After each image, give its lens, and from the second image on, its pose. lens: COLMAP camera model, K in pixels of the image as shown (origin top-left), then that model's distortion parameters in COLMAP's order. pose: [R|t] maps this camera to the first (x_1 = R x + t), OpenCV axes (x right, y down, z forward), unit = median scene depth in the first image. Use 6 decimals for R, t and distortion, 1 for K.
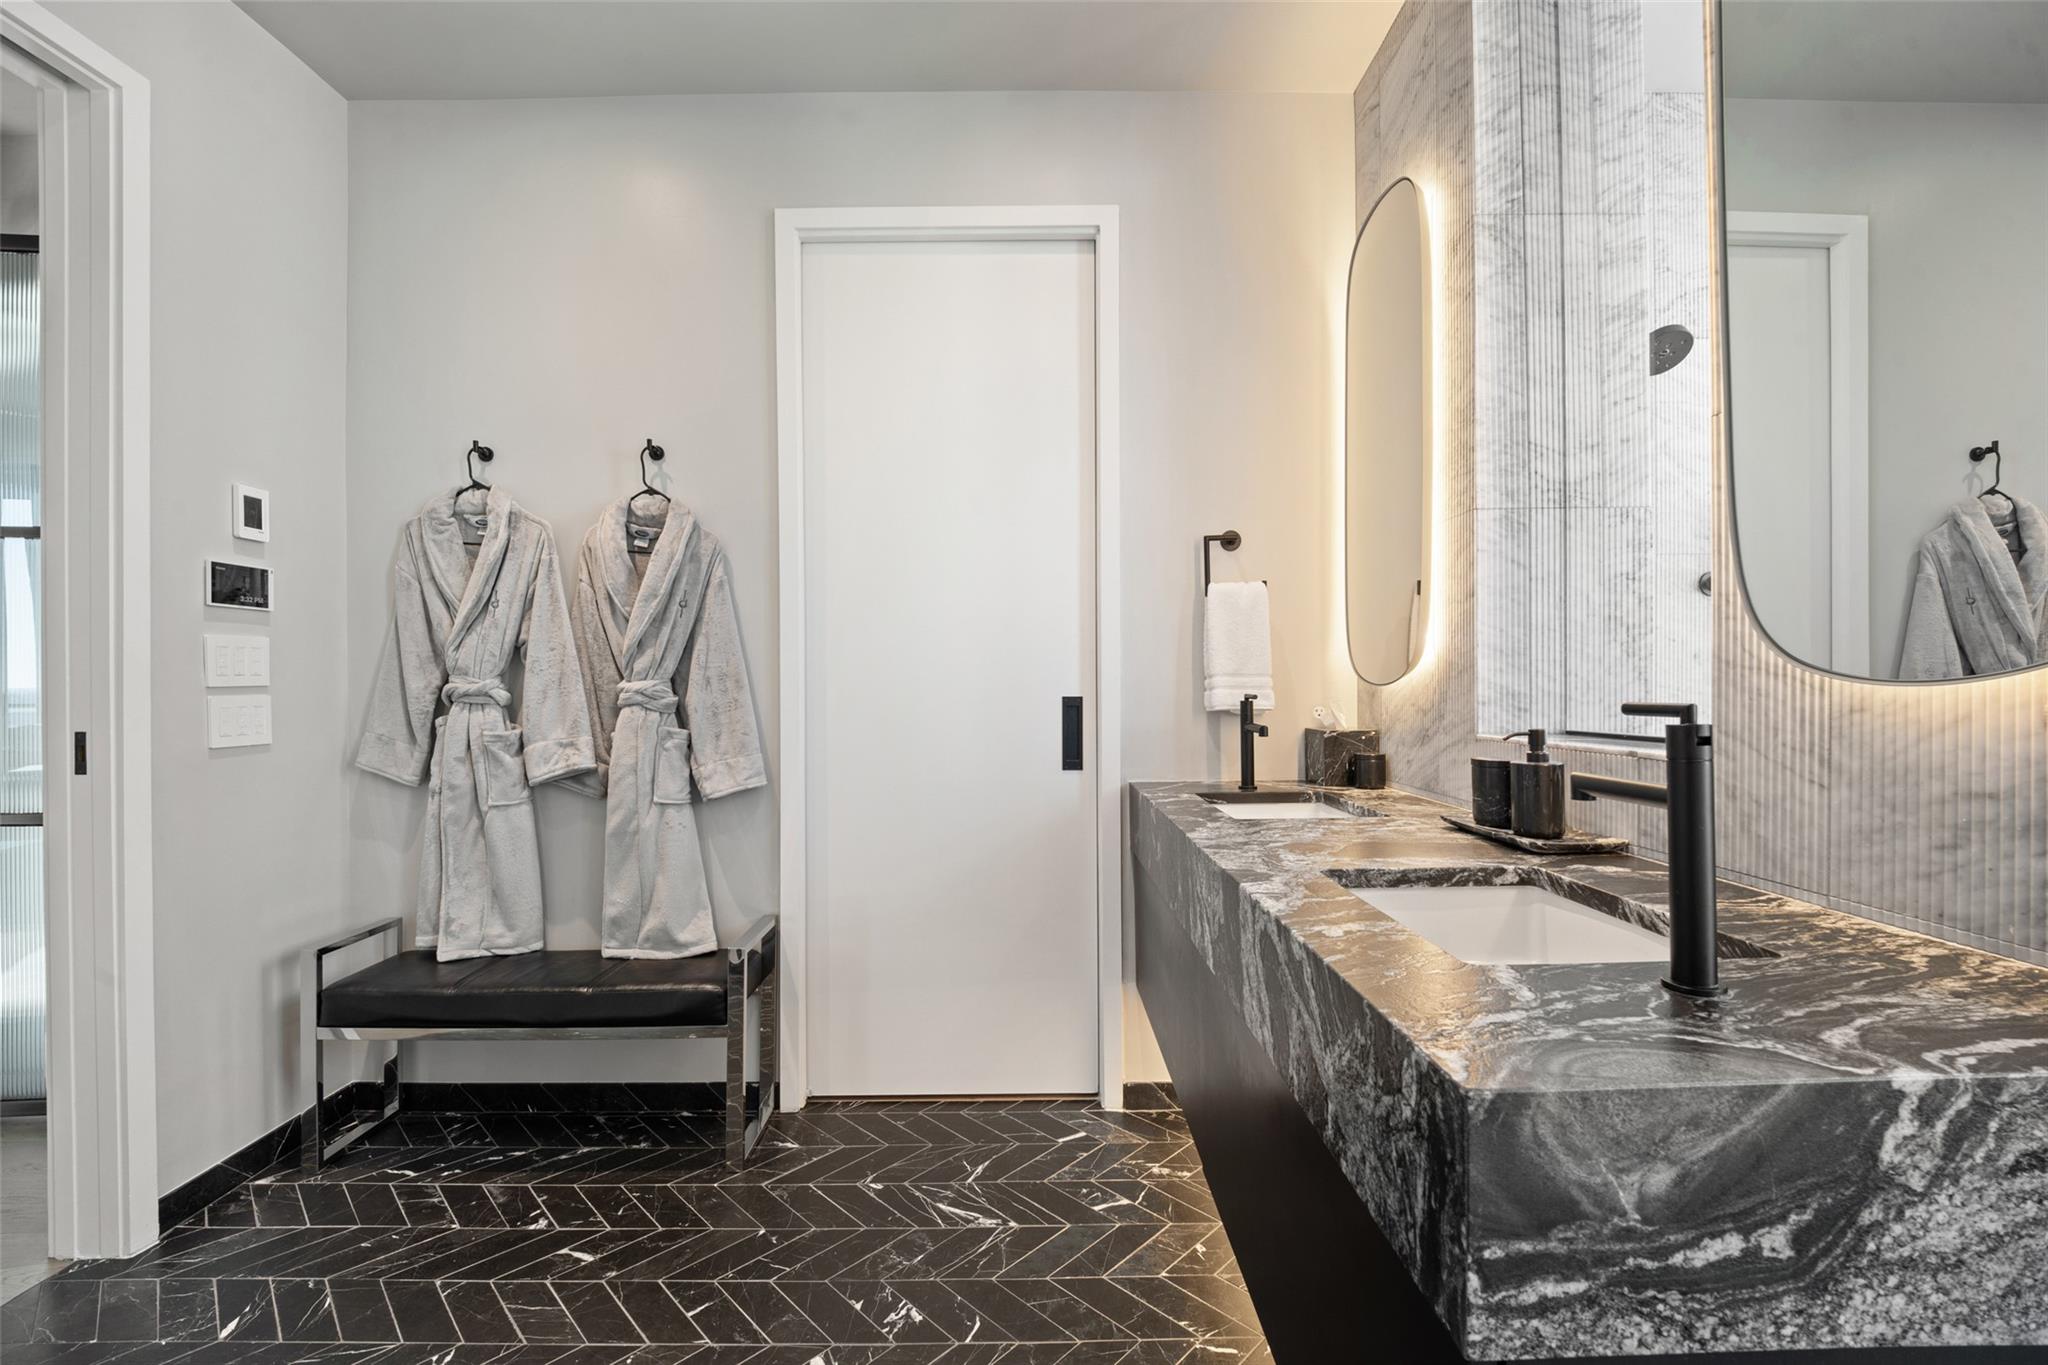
lens RADIAL K [[843.4, 0, 1024.3], [0, 843.4, 687.6], [0, 0, 1]] dist [0.029817, -0.029939]
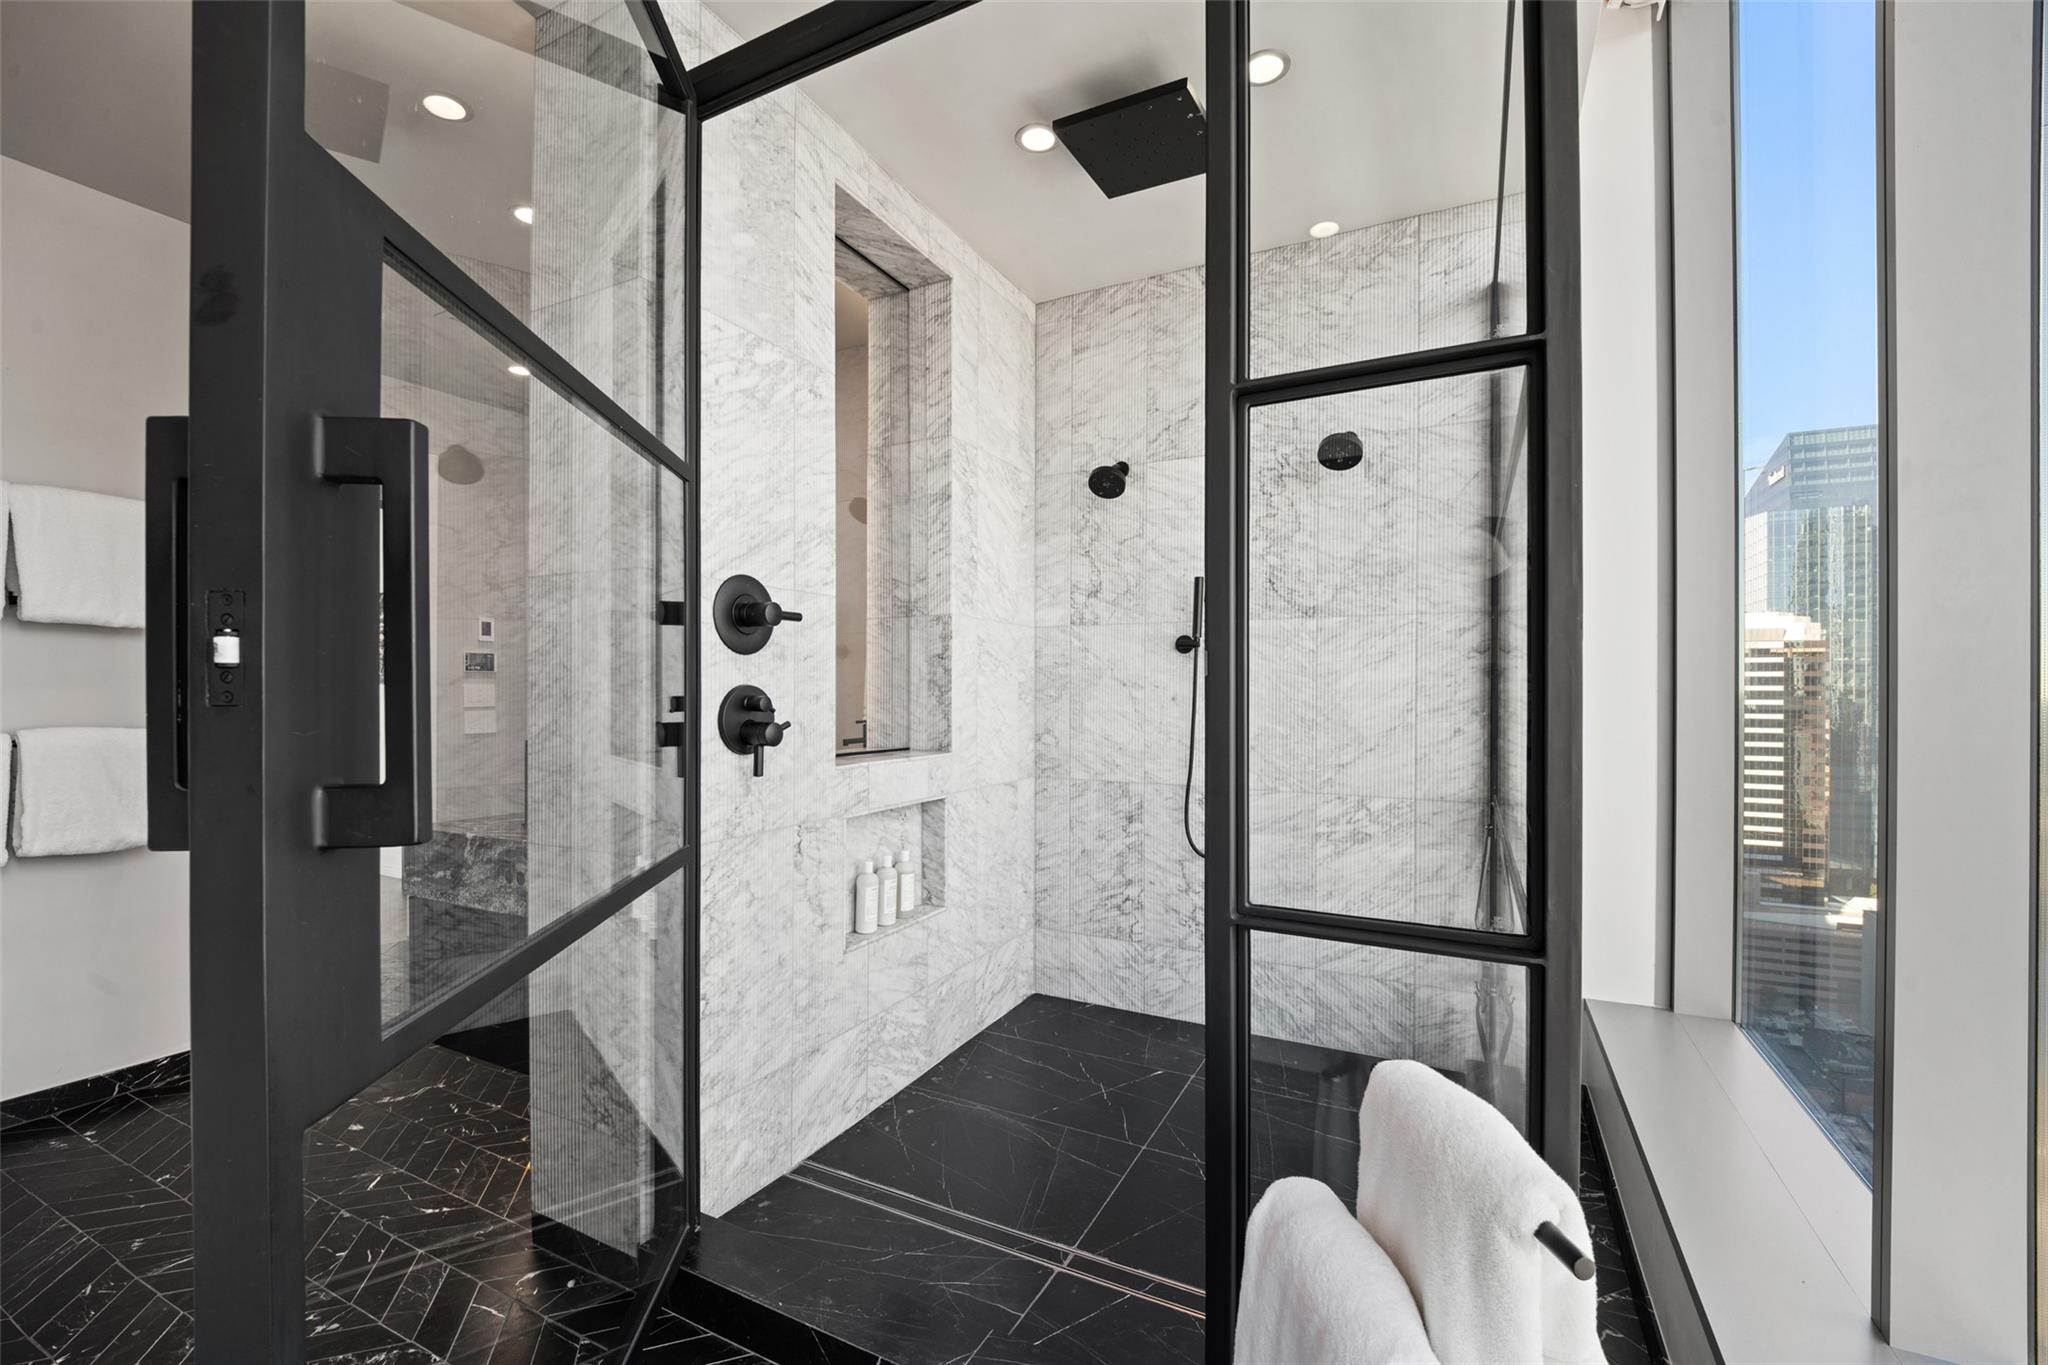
lens RADIAL K [[843.4, 0, 1024.3], [0, 843.4, 687.6], [0, 0, 1]] dist [0.029817, -0.029939]
pose [[0.887190, 0.005065, -0.461377, 1.617152], [-0.006053, 0.999981, -0.000661, -0.069779], [0.461365, 0.003379, 0.887204, -0.388228]]
